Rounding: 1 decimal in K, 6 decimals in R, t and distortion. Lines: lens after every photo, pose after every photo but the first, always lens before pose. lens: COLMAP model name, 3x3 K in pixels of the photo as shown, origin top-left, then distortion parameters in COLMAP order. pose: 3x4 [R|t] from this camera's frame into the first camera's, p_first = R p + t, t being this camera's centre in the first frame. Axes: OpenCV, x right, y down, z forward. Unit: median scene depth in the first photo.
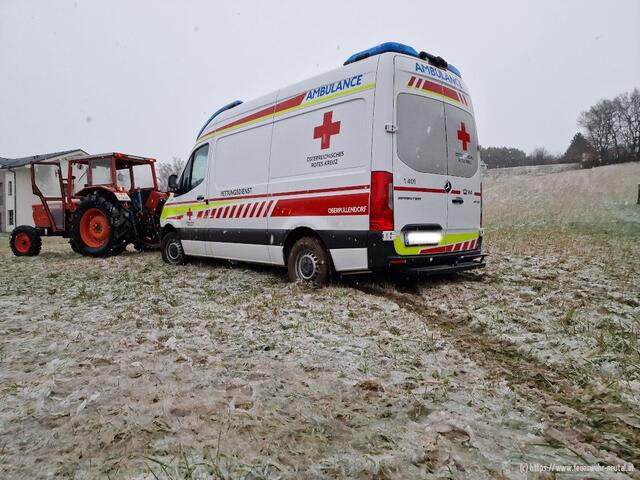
lens RADIAL K [[507.1, 0, 309.8], [0, 507.1, 239.1], [0, 0, 1]] dist [0.151477, -0.260255]
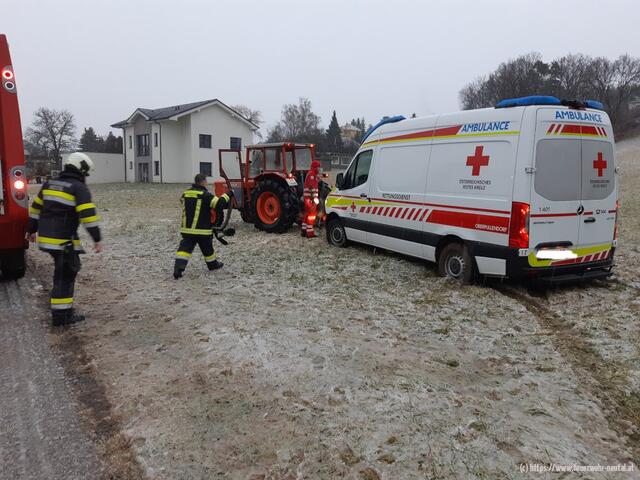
lens RADIAL K [[507.1, 0, 309.8], [0, 507.1, 239.1], [0, 0, 1]] dist [0.151477, -0.260255]
pose [[0.962809, 0.045481, -0.266328, -0.019024], [-0.028435, 0.997313, 0.067517, -0.097739], [0.268683, -0.057433, 0.961515, -0.359945]]
